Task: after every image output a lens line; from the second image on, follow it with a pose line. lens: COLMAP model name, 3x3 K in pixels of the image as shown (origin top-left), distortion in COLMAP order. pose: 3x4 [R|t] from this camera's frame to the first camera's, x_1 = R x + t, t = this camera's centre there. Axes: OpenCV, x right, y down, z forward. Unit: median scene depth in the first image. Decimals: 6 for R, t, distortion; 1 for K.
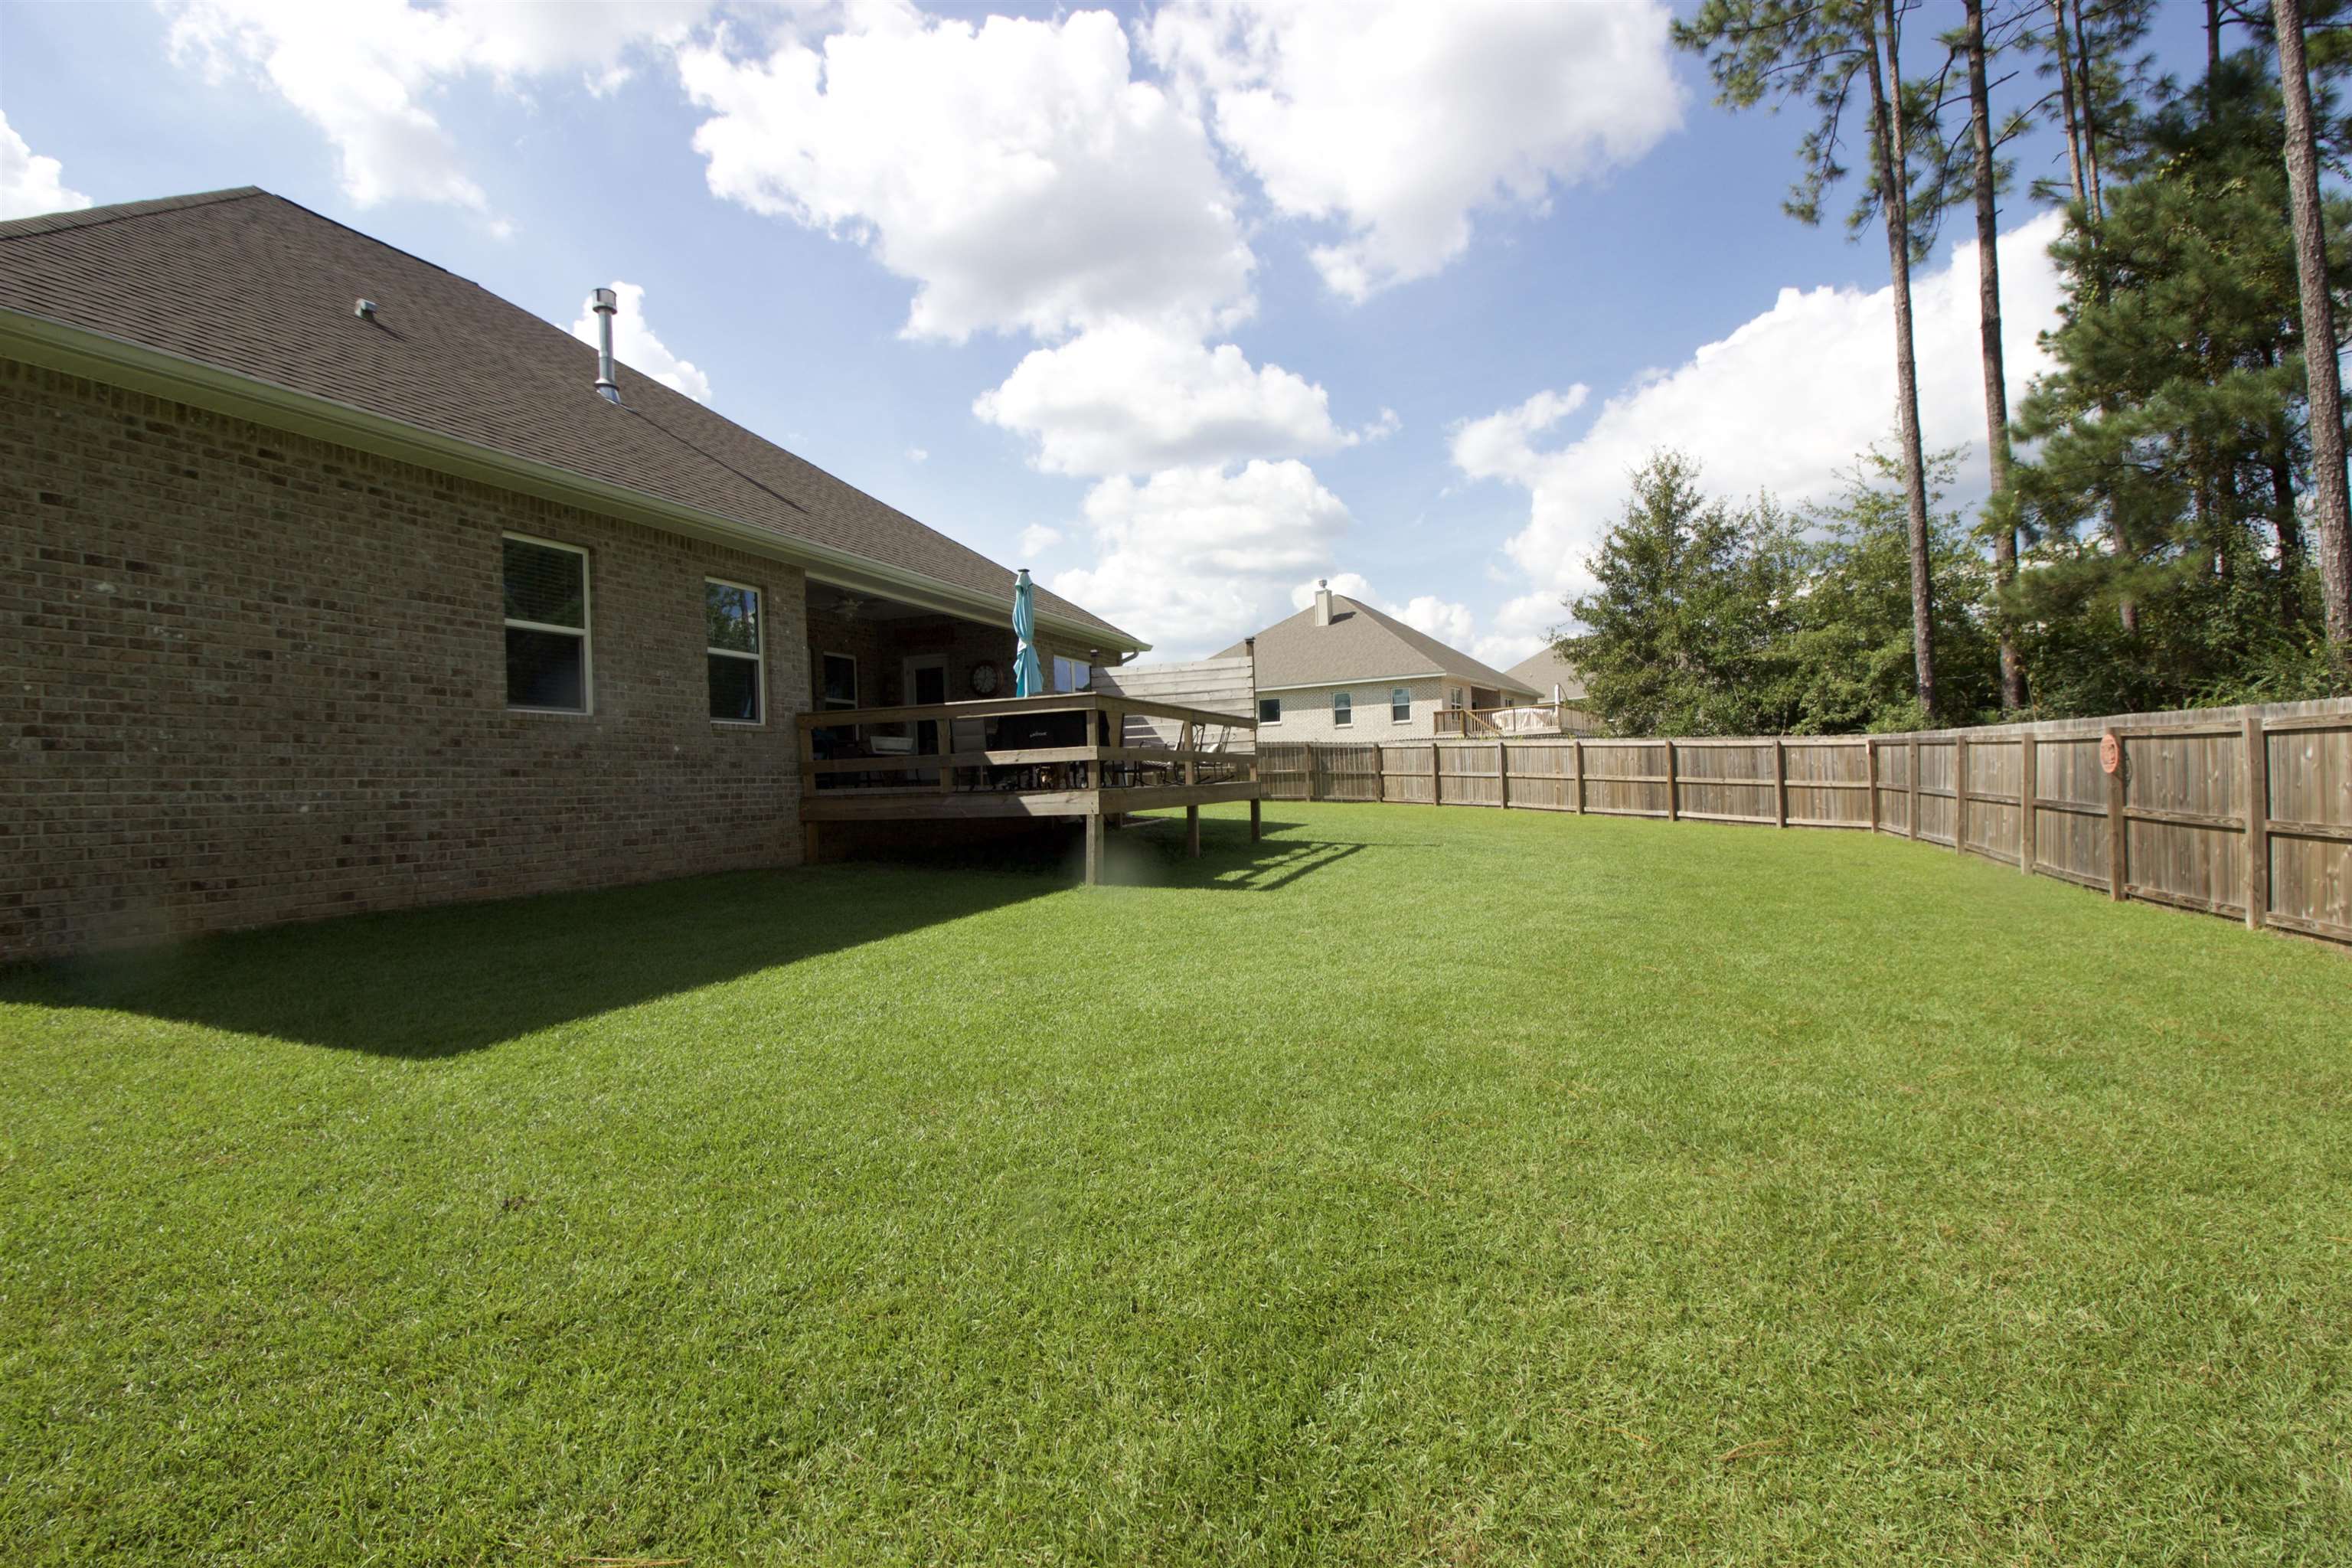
lens RADIAL K [[1132.9, 0, 1181.8], [0, 1132.9, 790.6], [0, 0, 1]] dist [-0.009603, -0.002260]
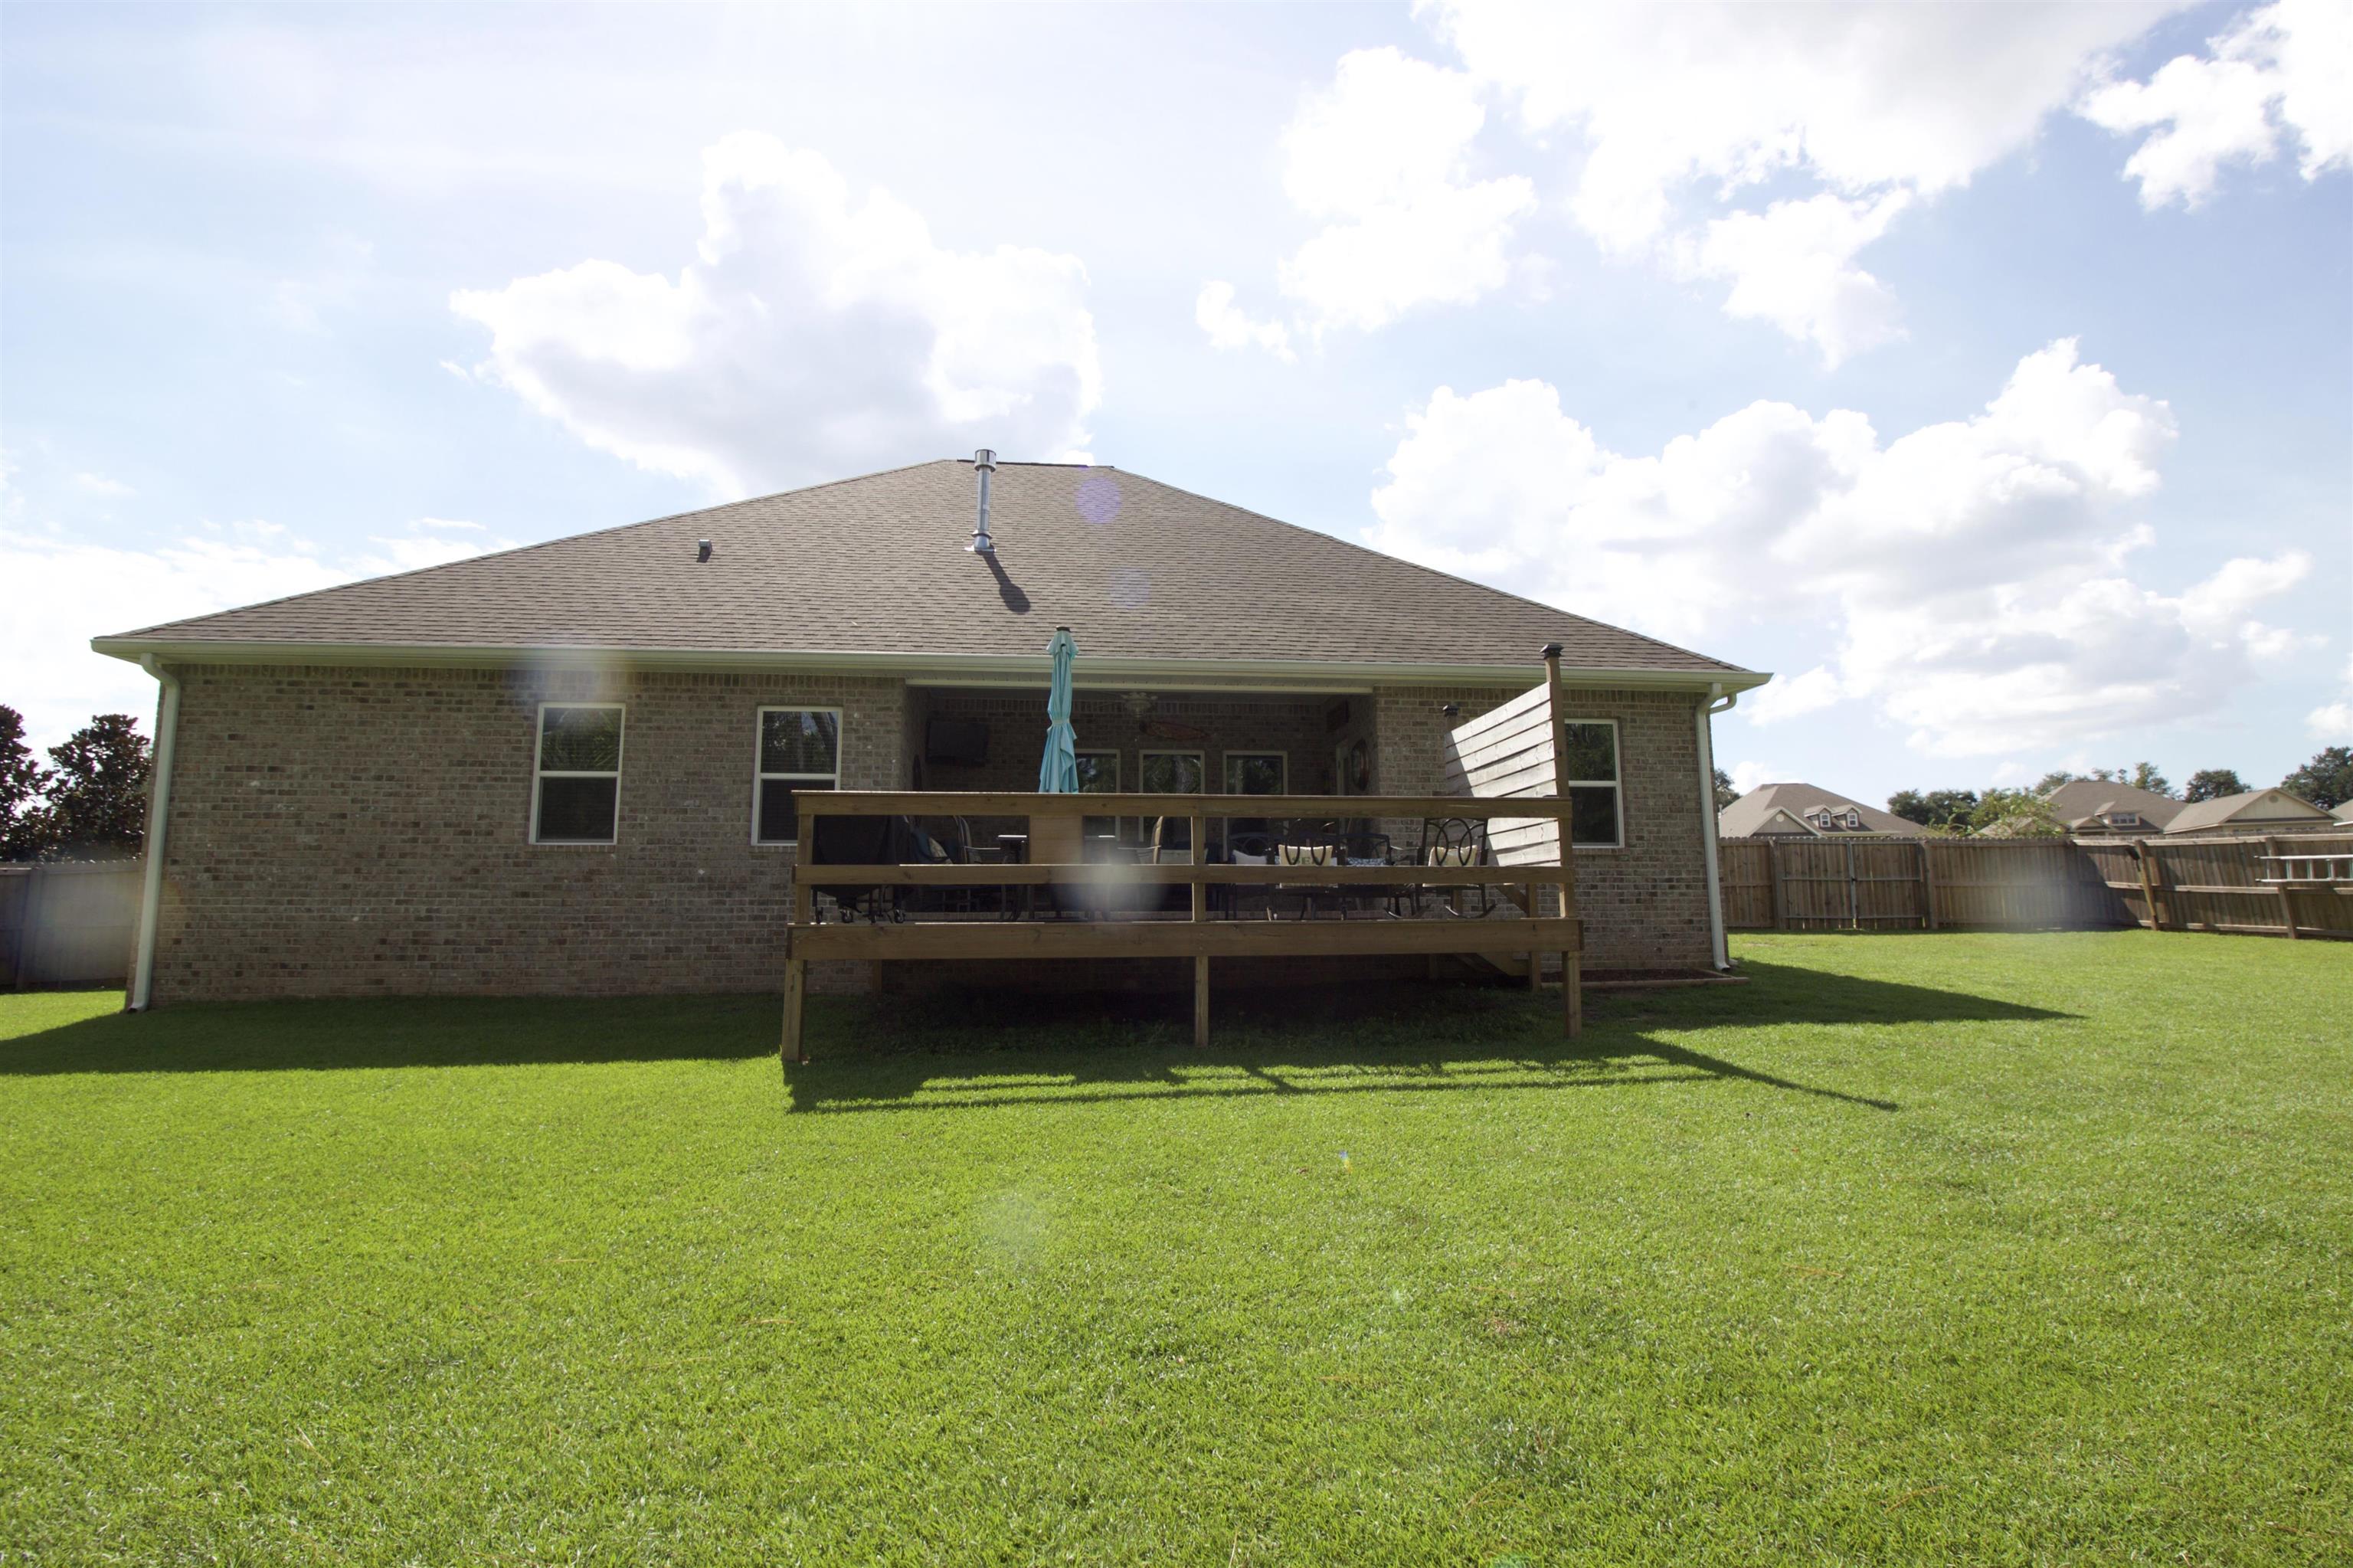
lens RADIAL K [[1133.4, 0, 1170.9], [0, 1133.4, 798.4], [0, 0, 1]] dist [-0.009603, -0.002260]
pose [[0.424837, -0.072481, -0.902364, 0.951945], [-0.015068, 0.996085, -0.087103, -0.026576], [0.905145, 0.050601, 0.422081, 1.263279]]
